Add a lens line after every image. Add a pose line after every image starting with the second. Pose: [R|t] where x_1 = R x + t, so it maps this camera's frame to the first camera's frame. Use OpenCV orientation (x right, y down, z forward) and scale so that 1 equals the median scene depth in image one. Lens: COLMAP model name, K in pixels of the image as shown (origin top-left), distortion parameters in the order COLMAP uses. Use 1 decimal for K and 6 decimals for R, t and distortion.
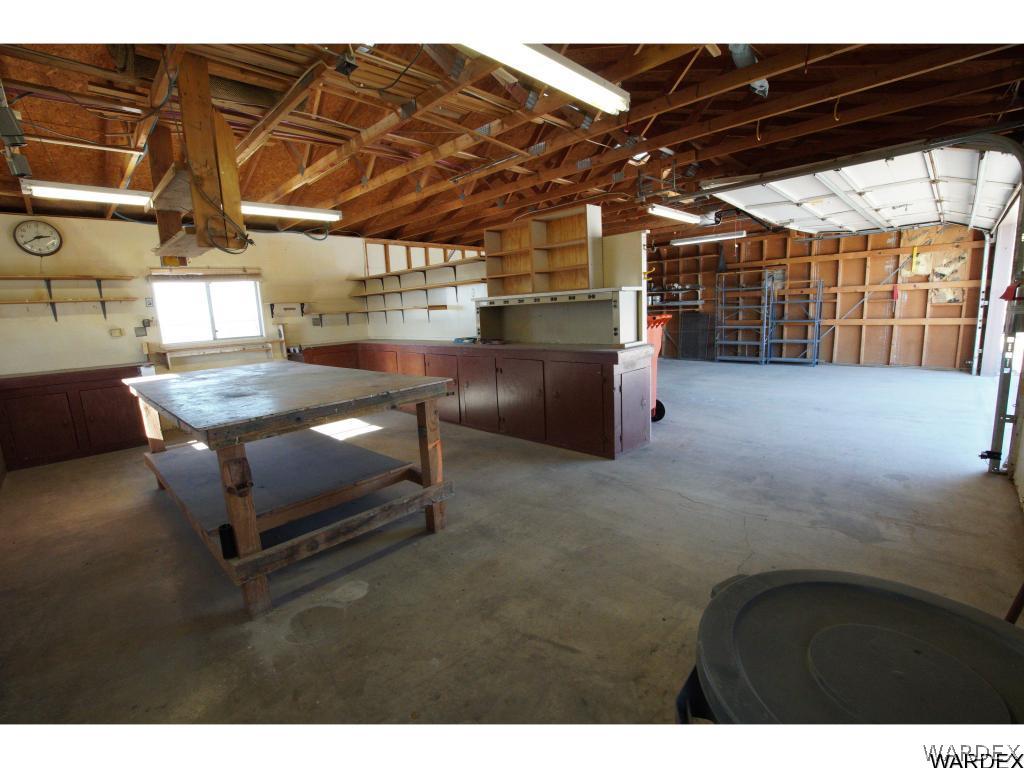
lens RADIAL K [[455.1, 0, 512.0], [0, 455.1, 384.0], [0, 0, 1]] dist [-0.032490, 0.000790]
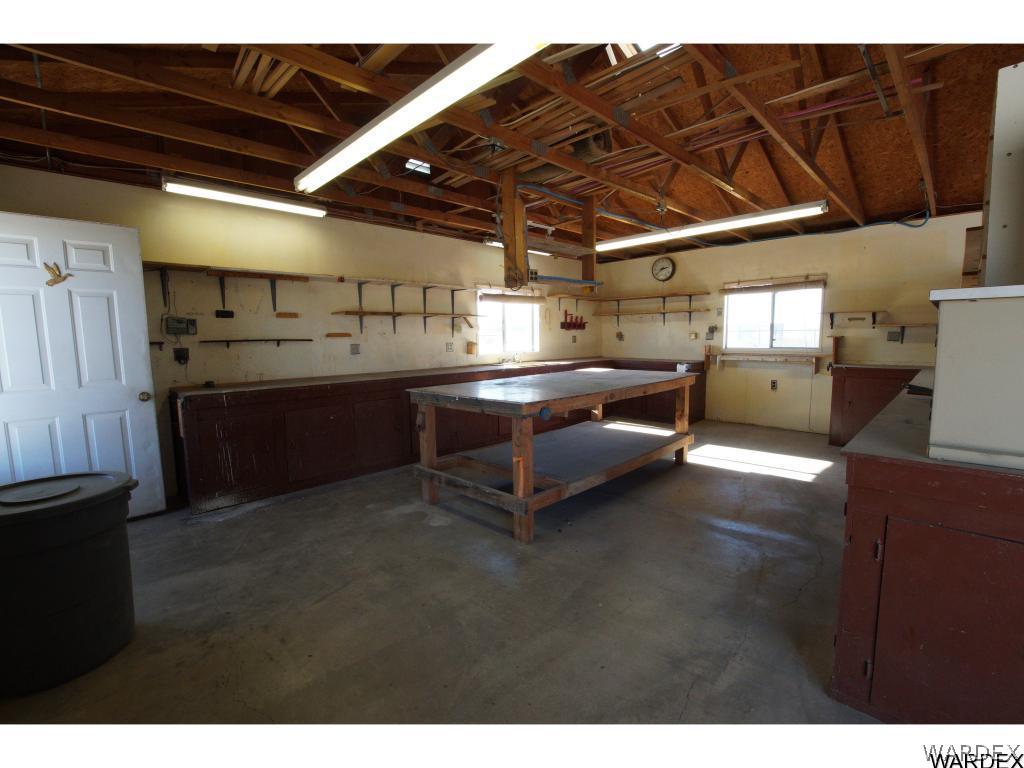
lens RADIAL K [[455.1, 0, 512.0], [0, 455.1, 384.0], [0, 0, 1]] dist [-0.032490, 0.000790]
pose [[-0.015714, 0.156963, -0.987479, 0.452747], [-0.147653, 0.976410, 0.157553, -0.110680], [0.988914, 0.148280, 0.007832, 0.496885]]
